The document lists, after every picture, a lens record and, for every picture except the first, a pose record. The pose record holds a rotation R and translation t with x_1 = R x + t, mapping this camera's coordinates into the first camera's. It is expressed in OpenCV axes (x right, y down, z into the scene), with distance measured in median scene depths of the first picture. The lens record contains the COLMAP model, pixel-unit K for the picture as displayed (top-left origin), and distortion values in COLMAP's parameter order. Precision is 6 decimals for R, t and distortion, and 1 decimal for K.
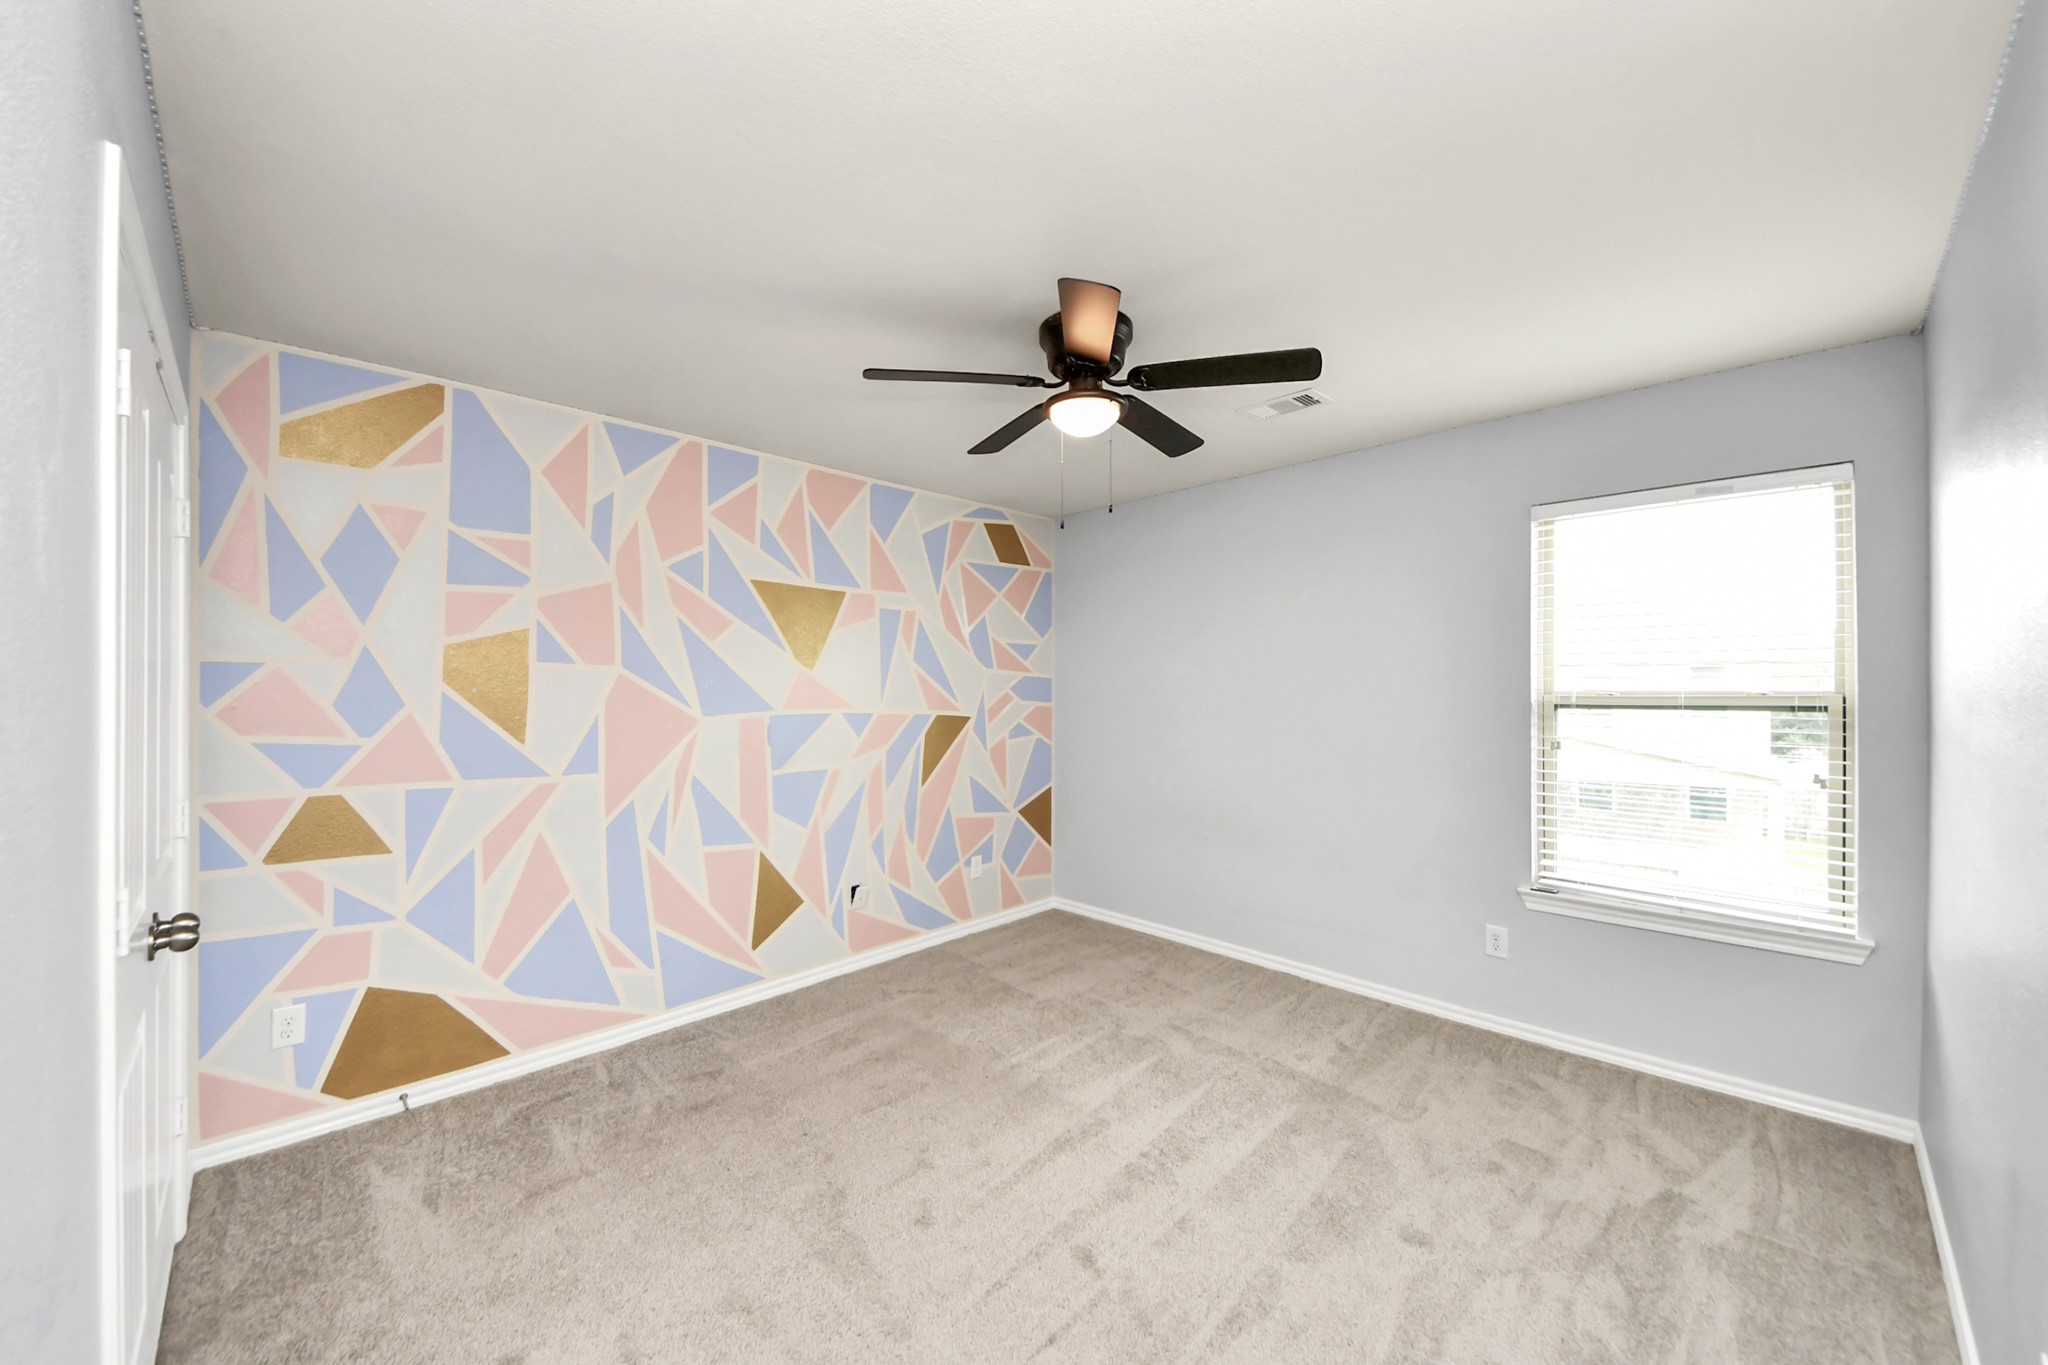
lens RADIAL K [[744.0, 0, 1014.5], [0, 744.0, 684.5], [0, 0, 1]] dist [0.044496, -0.033285]
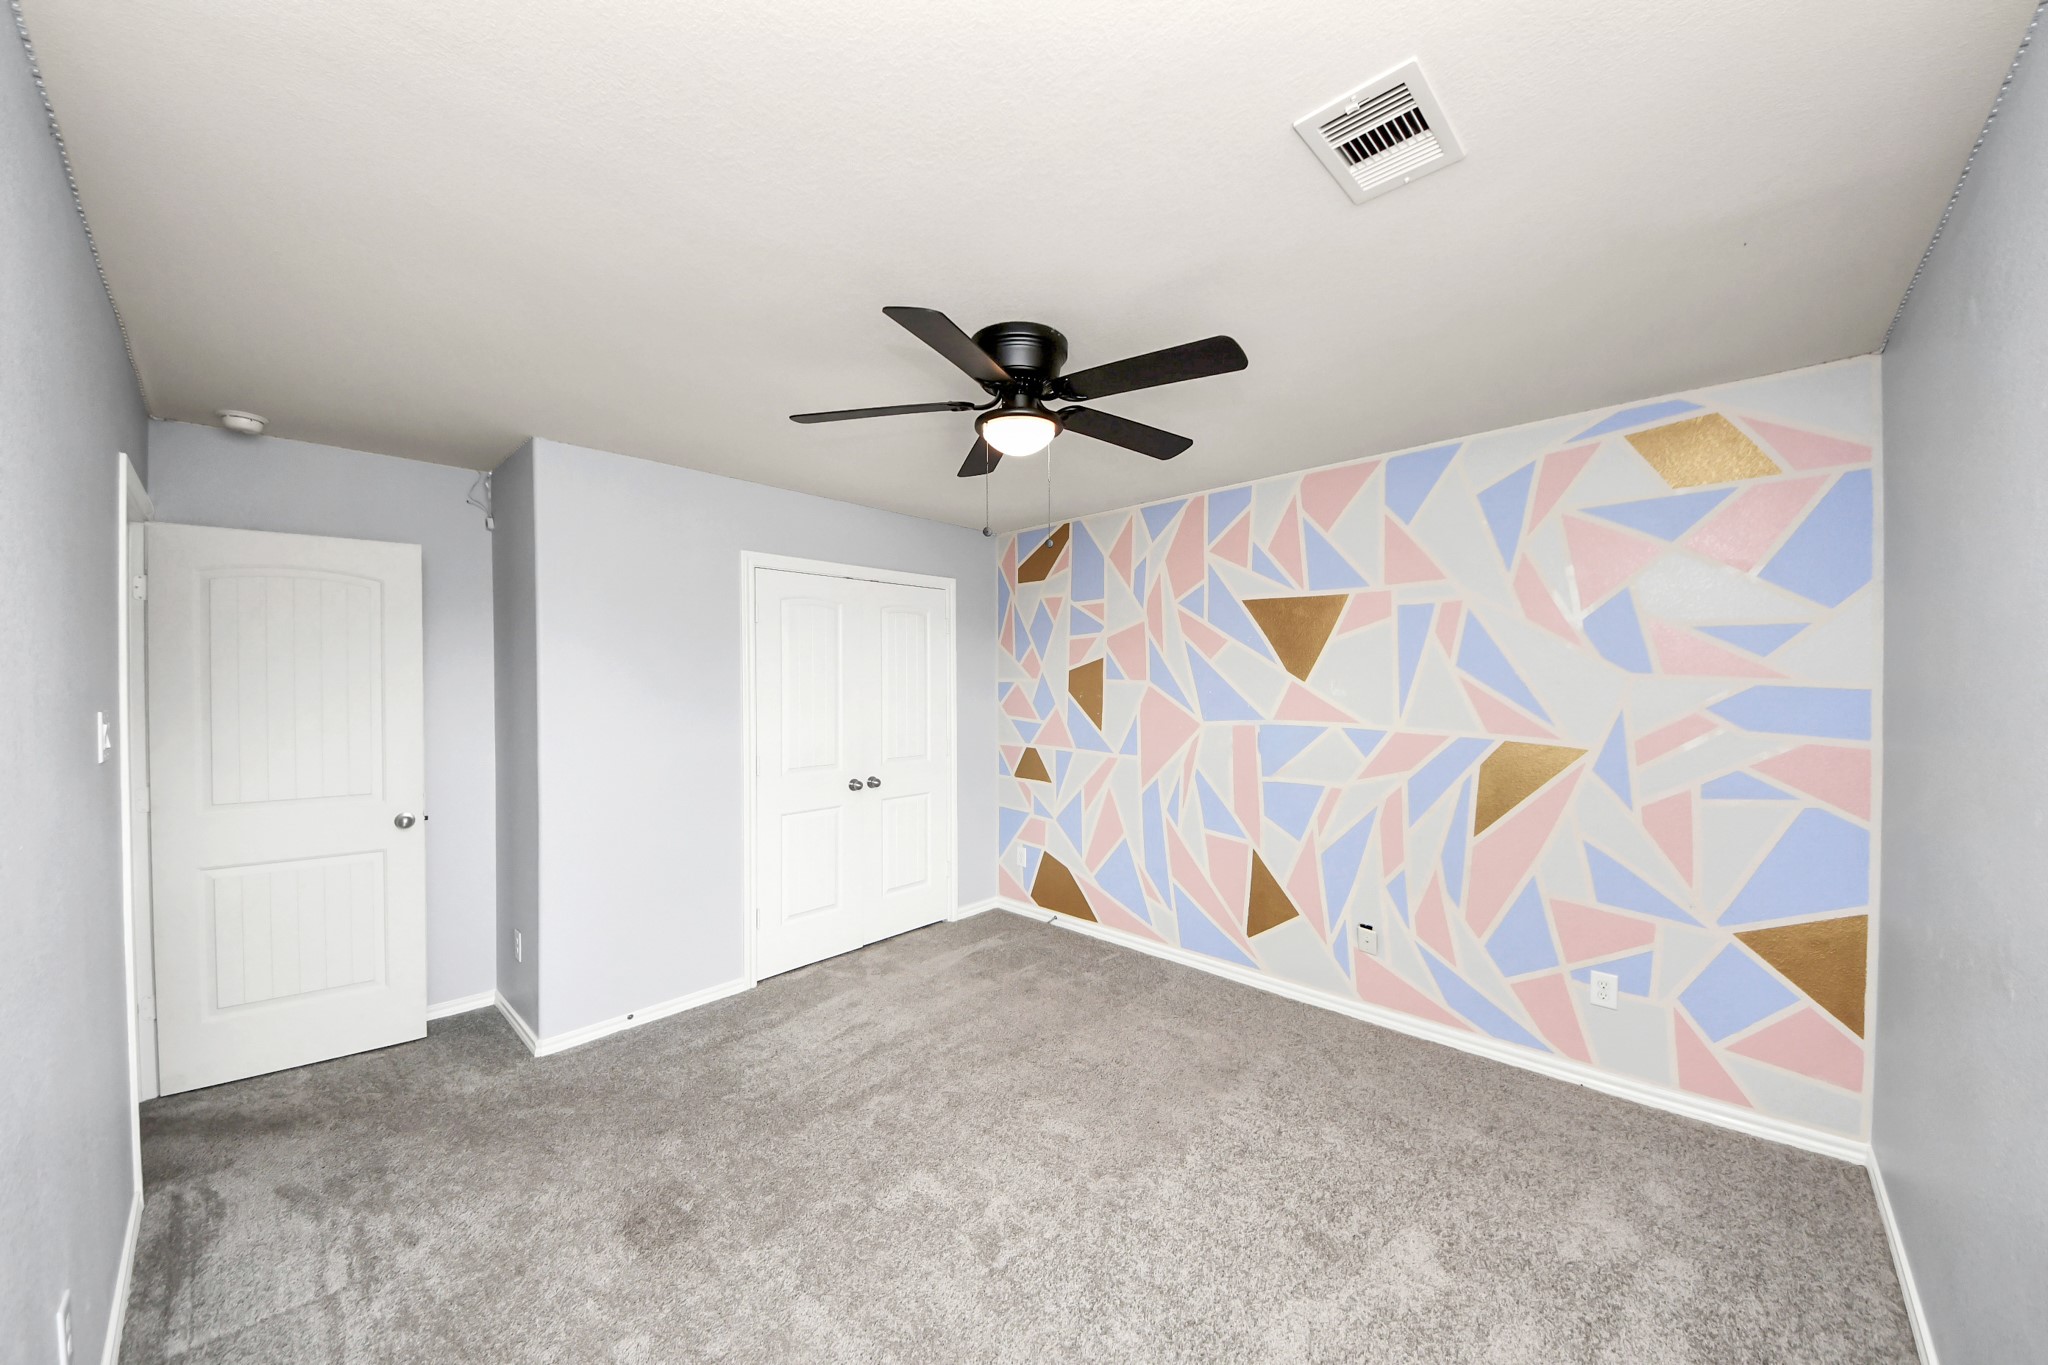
lens RADIAL K [[744.0, 0, 1014.5], [0, 744.0, 684.5], [0, 0, 1]] dist [0.044496, -0.033285]
pose [[0.018489, 0.005877, -0.999812, 0.729283], [0.002861, 0.999978, 0.005931, -0.022801], [0.999825, -0.002970, 0.018472, 0.626633]]
